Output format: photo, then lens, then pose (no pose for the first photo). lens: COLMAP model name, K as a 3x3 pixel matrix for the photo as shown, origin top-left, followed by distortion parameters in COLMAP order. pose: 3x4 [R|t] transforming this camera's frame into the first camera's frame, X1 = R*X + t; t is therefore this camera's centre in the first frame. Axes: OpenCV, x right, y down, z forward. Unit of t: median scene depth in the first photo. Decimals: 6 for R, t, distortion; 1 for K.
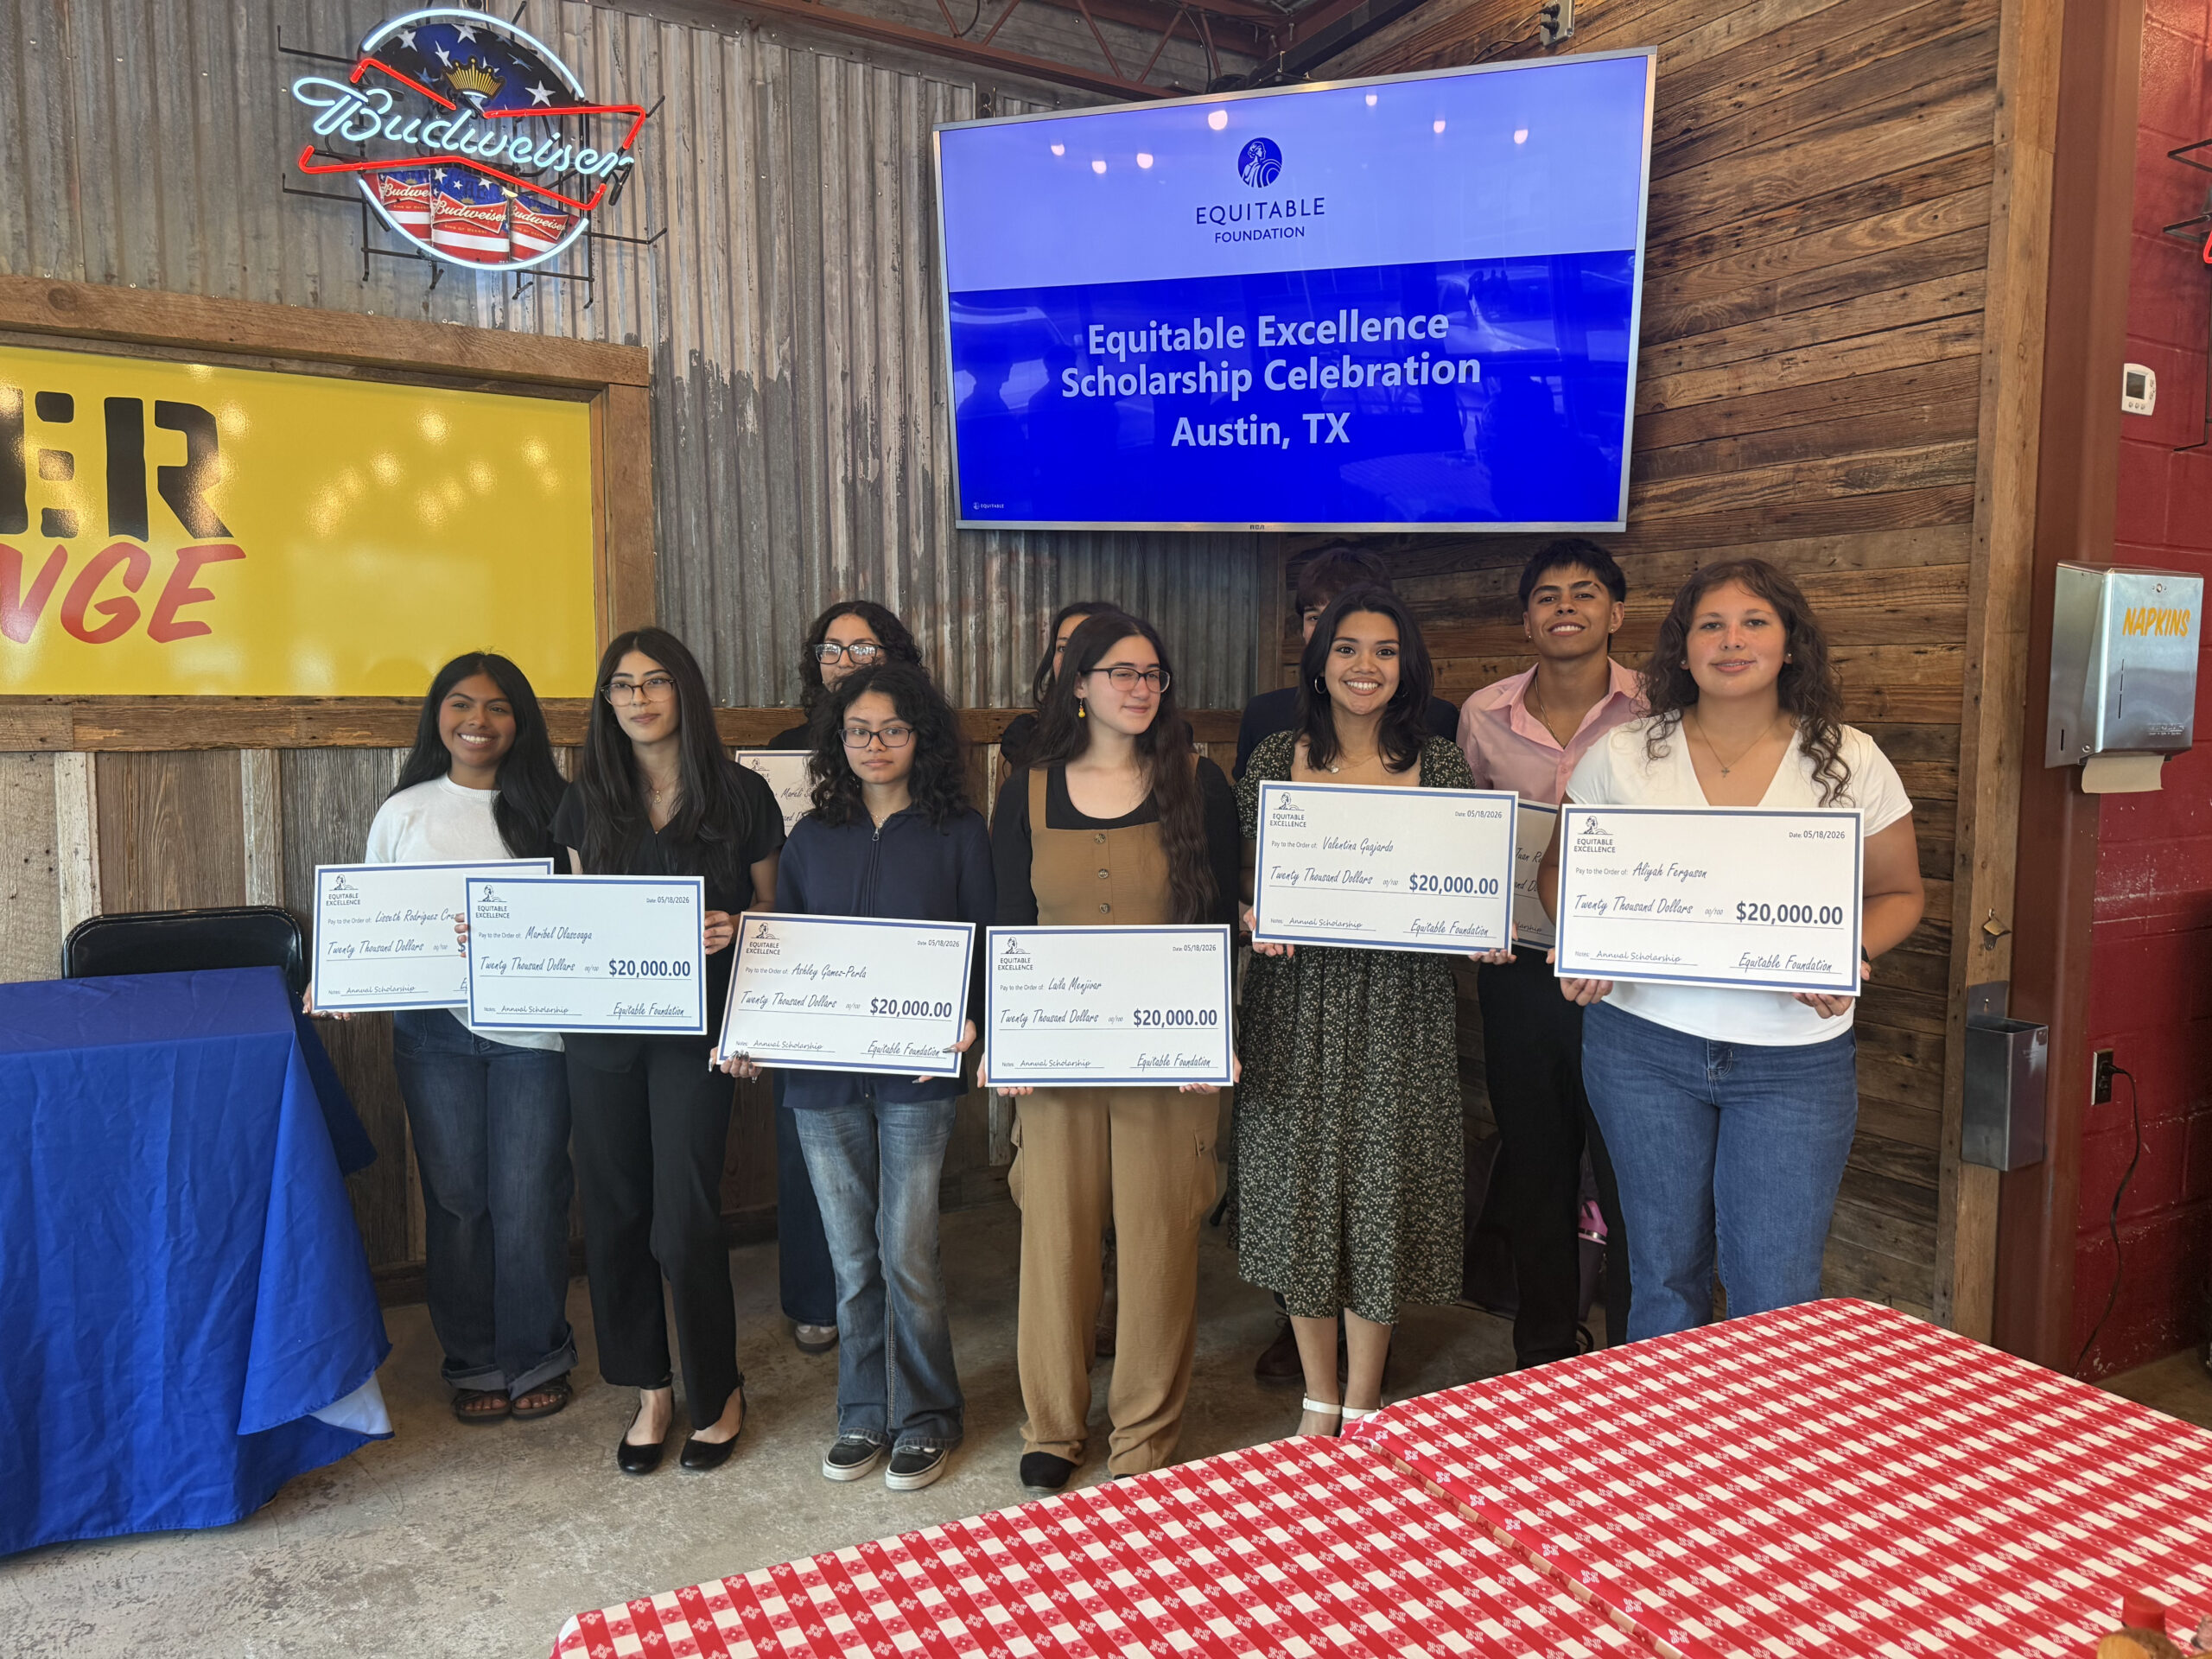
lens RADIAL K [[1565.6, 0, 1108.4], [0, 1565.6, 834.1], [0, 0, 1]] dist [0.050813, -0.055528]
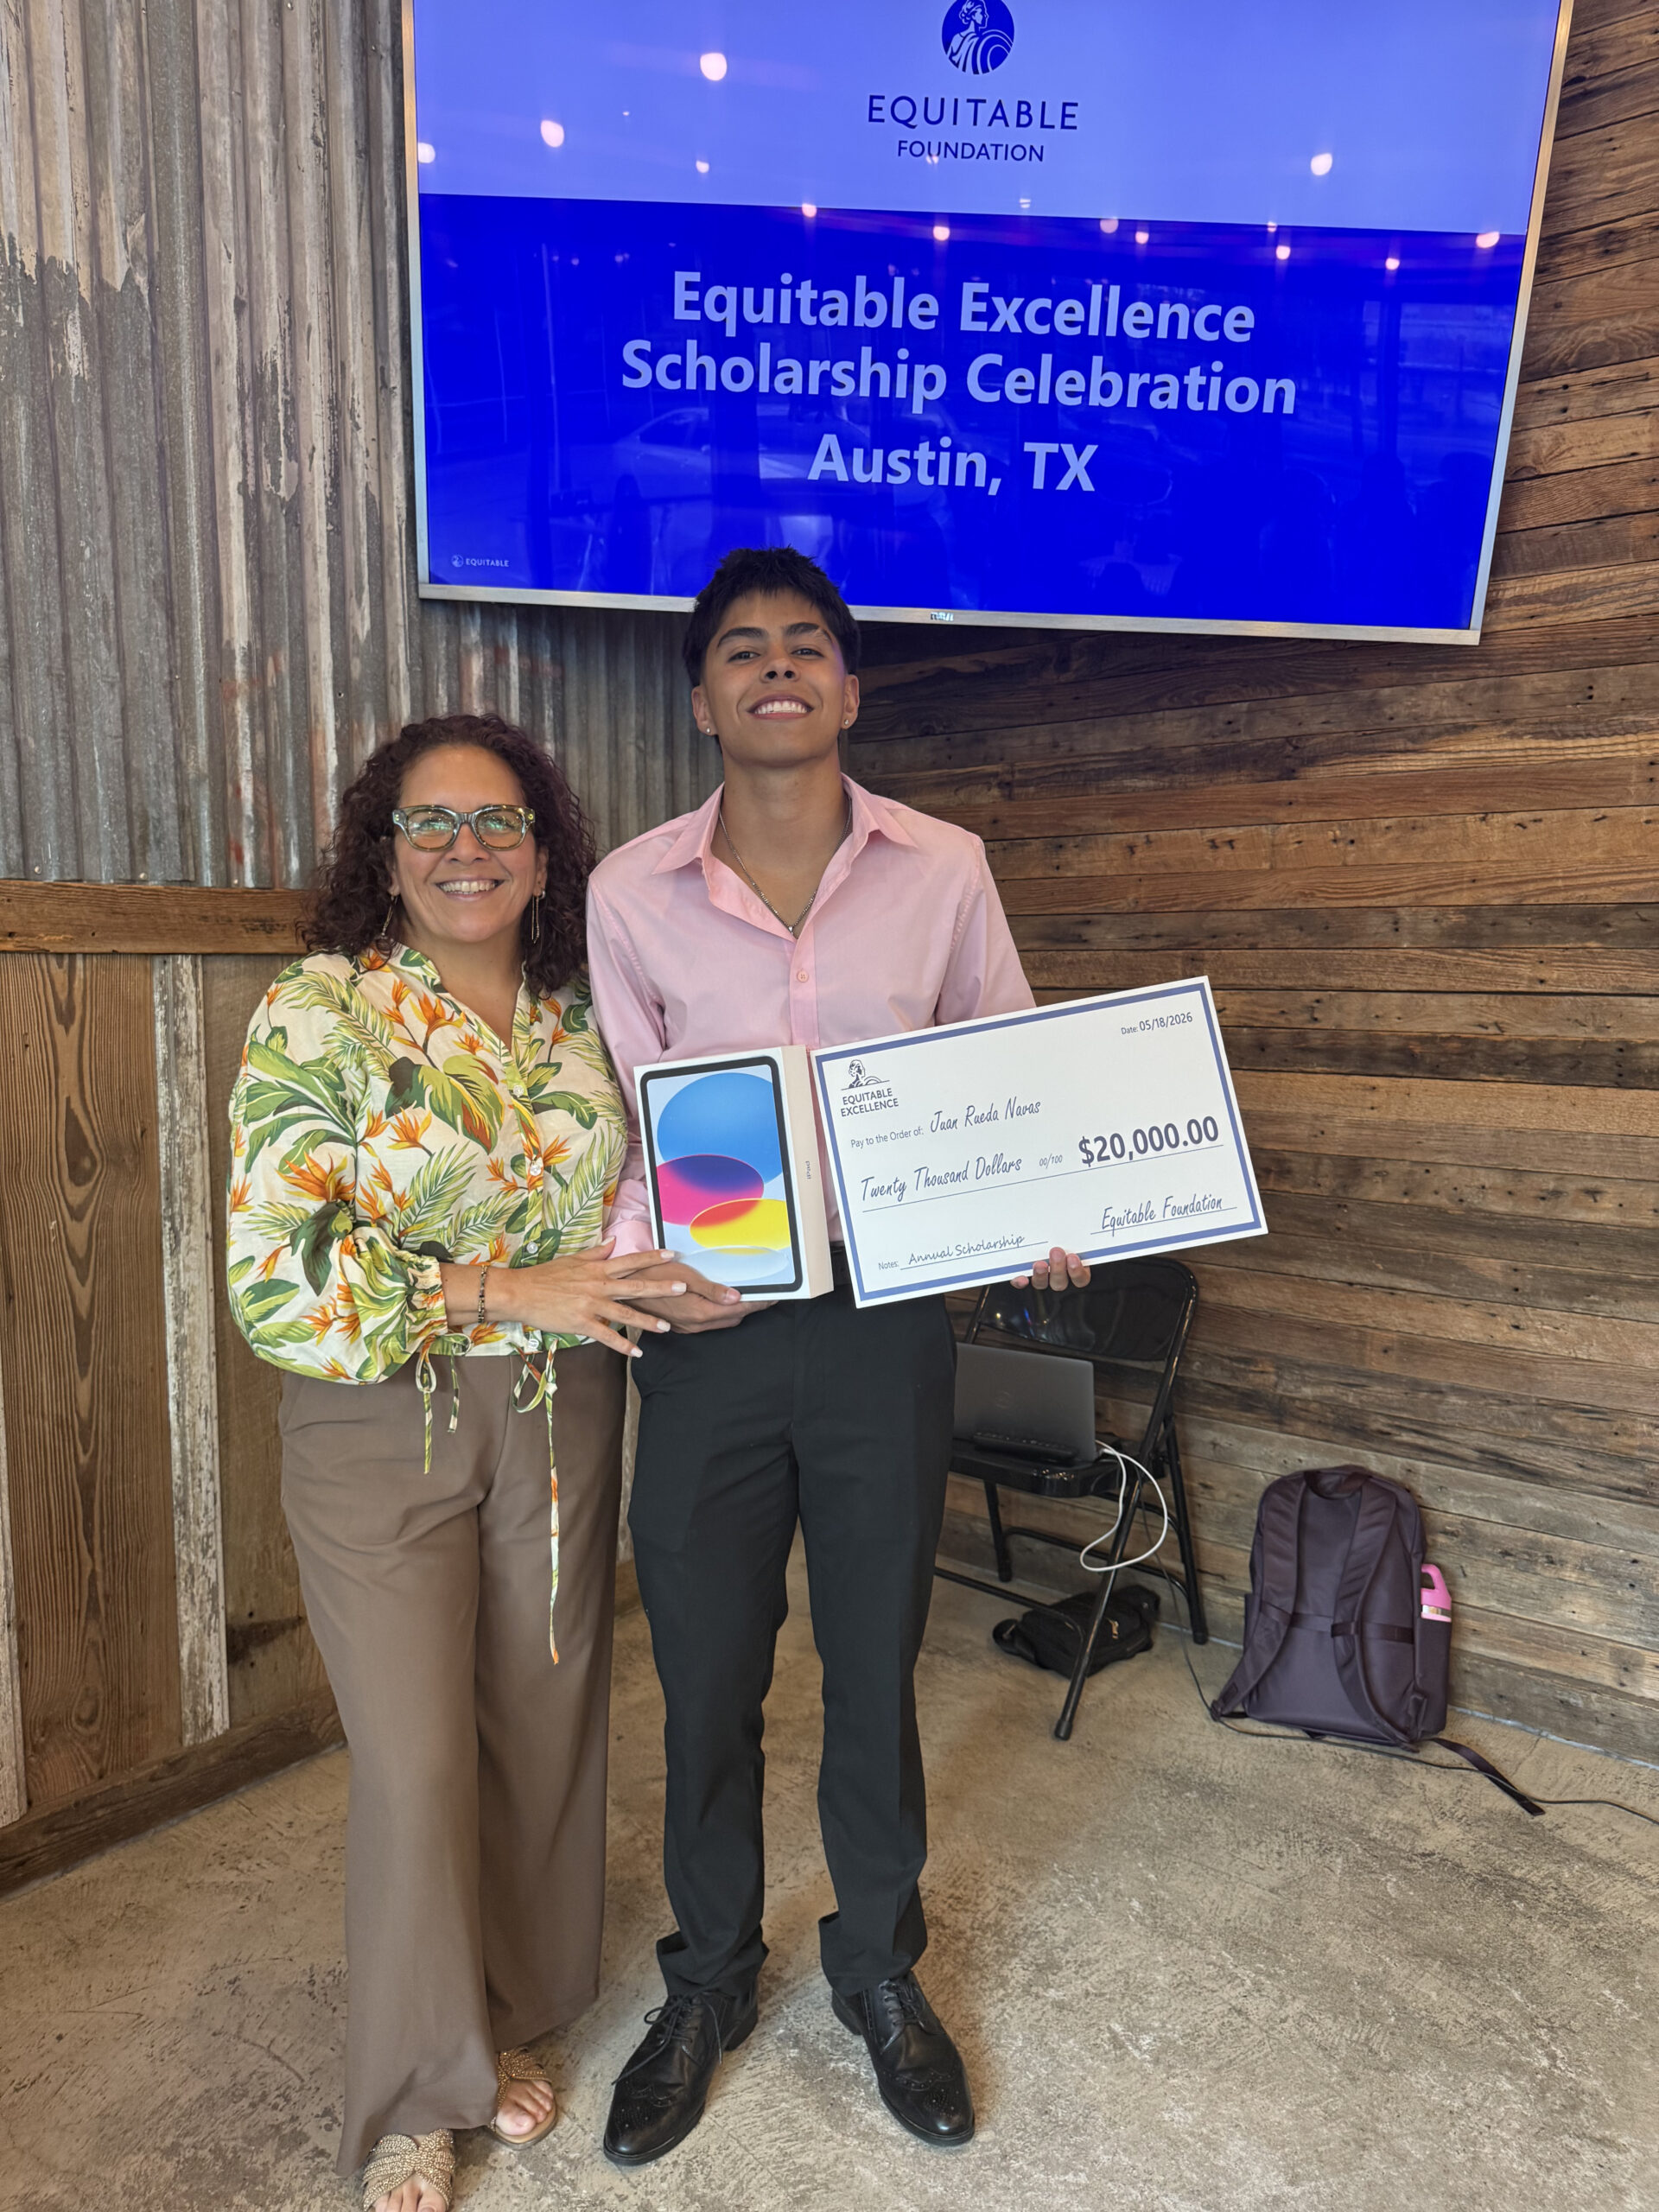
lens RADIAL K [[1589.5, 0, 847.6], [0, 1589.5, 1111.5], [0, 0, 1]] dist [0.002176, -0.006318]
pose [[0.924727, -0.040659, 0.378453, -0.213052], [0.033886, 0.999124, 0.024543, -0.005836], [-0.379120, -0.009871, 0.925295, 0.416361]]
